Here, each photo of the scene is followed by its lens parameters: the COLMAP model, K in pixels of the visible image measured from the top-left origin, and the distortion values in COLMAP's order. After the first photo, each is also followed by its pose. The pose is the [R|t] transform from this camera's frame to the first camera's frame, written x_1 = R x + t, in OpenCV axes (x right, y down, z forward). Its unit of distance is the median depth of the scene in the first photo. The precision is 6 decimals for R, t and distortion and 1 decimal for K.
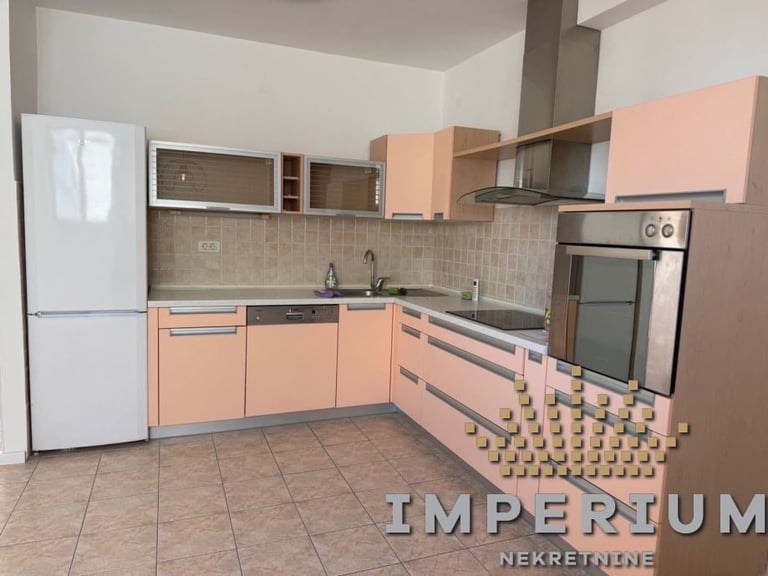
lens RADIAL K [[537.8, 0, 382.3], [0, 537.8, 291.8], [0, 0, 1]] dist [0.009610, 0.000253]
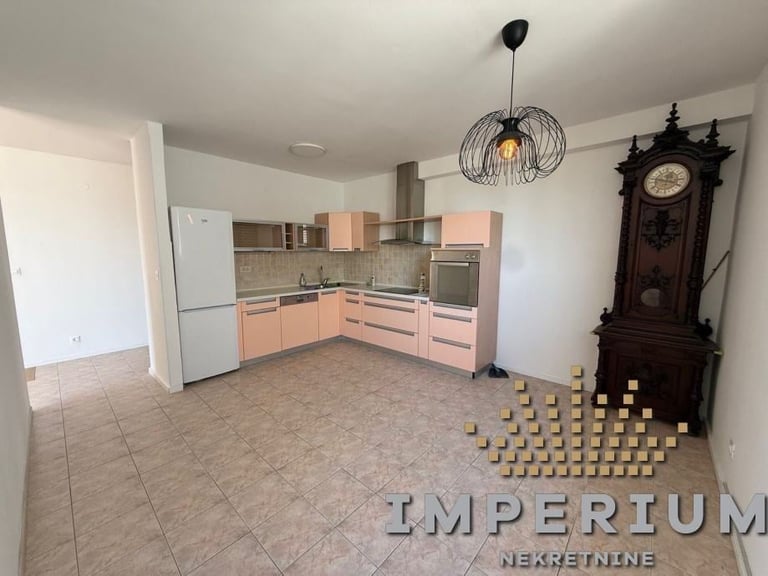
lens RADIAL K [[307.7, 0, 384.0], [0, 307.7, 288.0], [0, 0, 1]] dist [0.001940, -0.000056]
pose [[0.900626, -0.088388, 0.425513, -0.366529], [0.080804, 0.996084, 0.035880, -0.017093], [-0.427018, 0.002069, 0.904241, -0.226596]]
